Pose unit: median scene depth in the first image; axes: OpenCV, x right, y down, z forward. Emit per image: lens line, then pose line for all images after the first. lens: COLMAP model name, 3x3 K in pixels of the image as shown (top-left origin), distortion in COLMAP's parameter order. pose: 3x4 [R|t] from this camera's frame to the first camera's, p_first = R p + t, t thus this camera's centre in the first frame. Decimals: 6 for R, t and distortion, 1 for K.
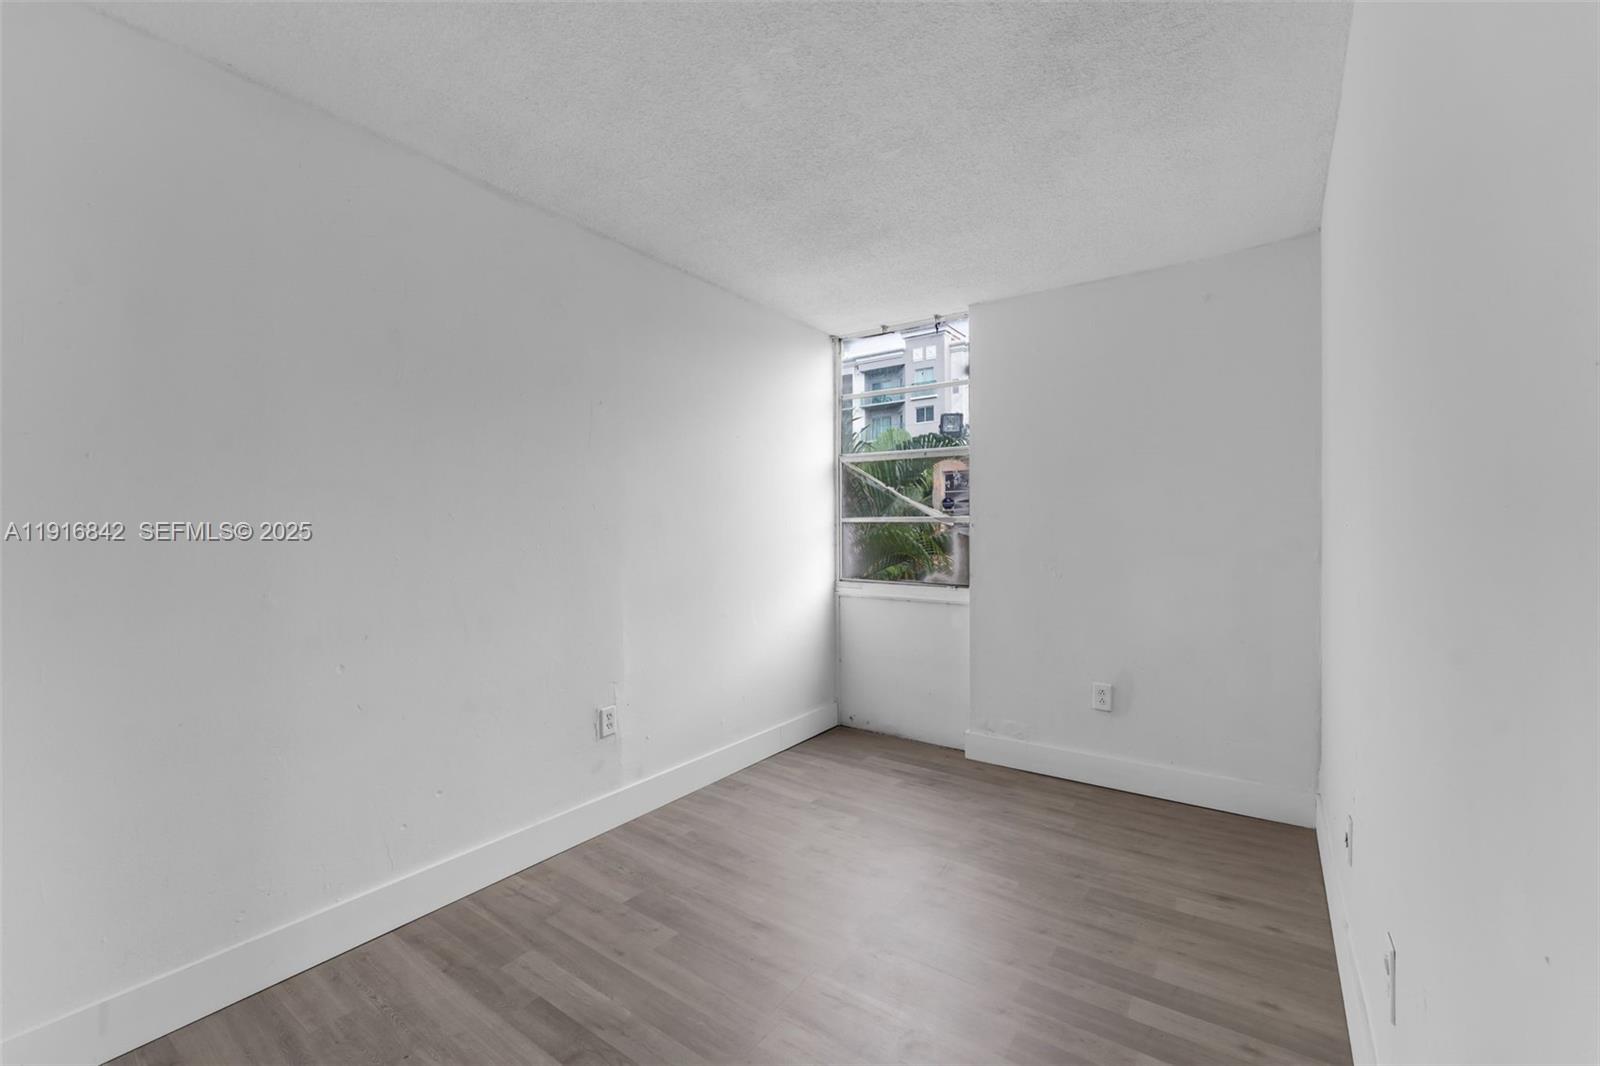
lens RADIAL K [[654.4, 0, 798.4], [0, 654.4, 535.4], [0, 0, 1]] dist [0.000547, -0.000890]
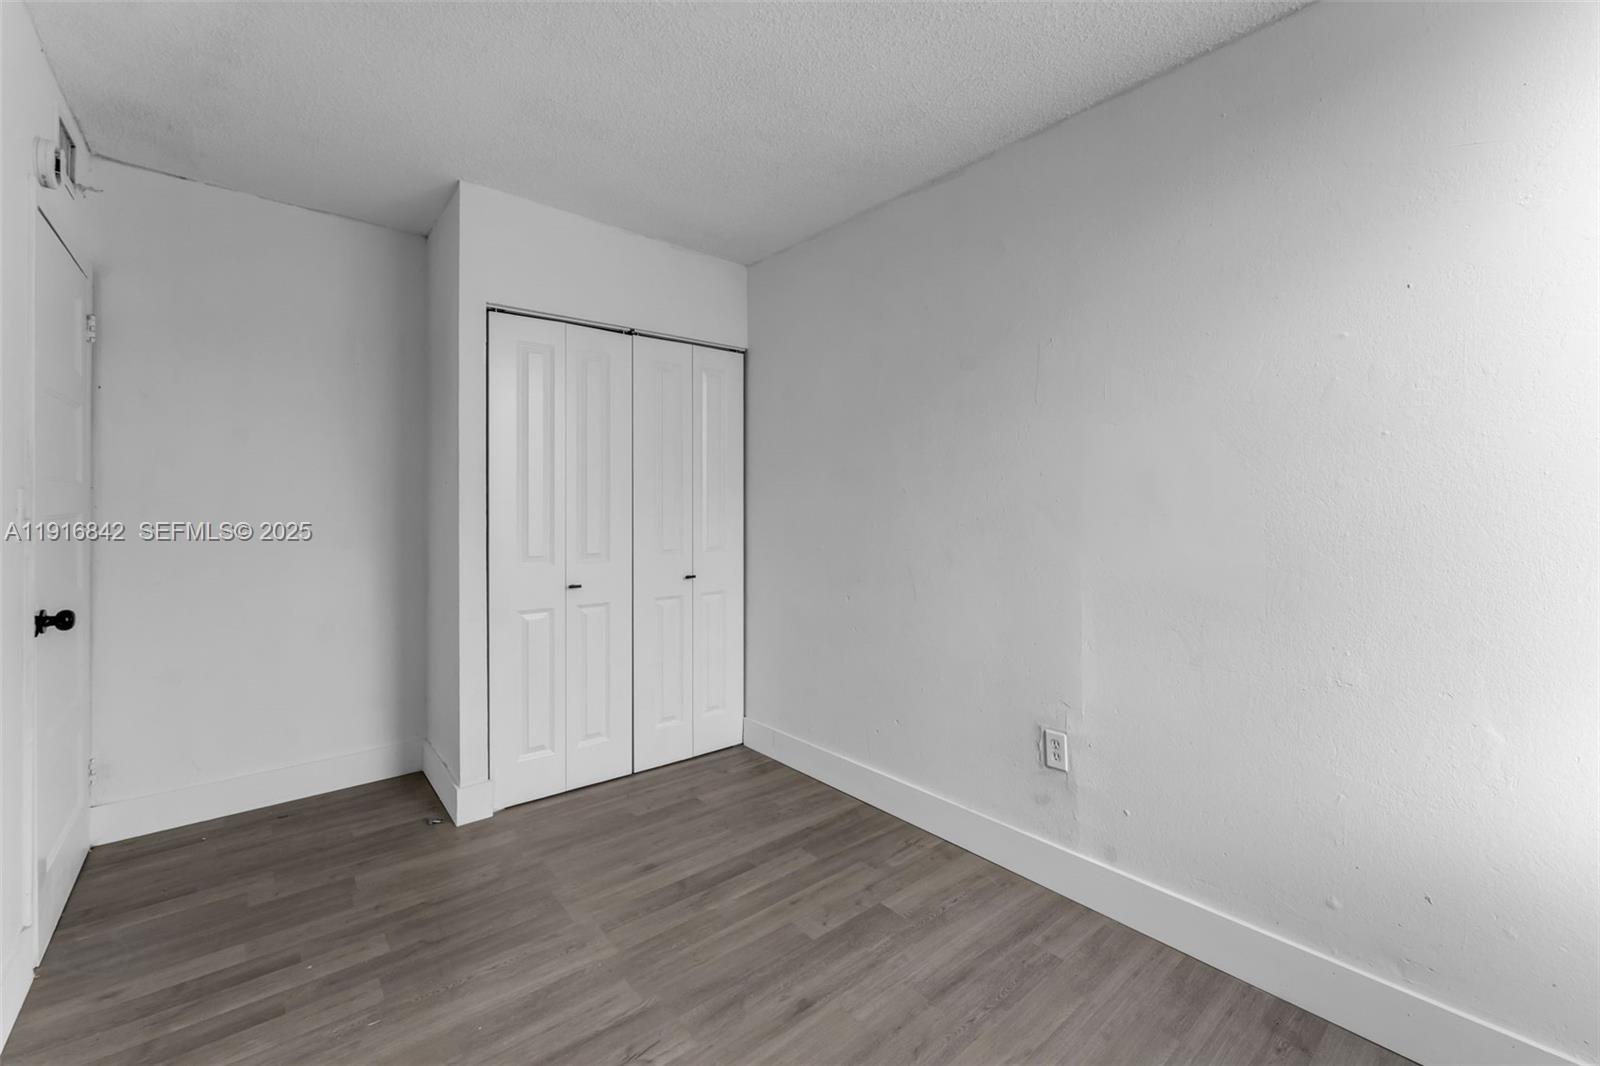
lens RADIAL K [[654.4, 0, 797.8], [0, 654.4, 518.6], [0, 0, 1]] dist [0.000547, -0.000890]
pose [[-0.250174, 0.020445, -0.967985, 0.617577], [0.002087, 0.999786, 0.020577, -0.006687], [0.968199, 0.003128, -0.250163, 1.054791]]
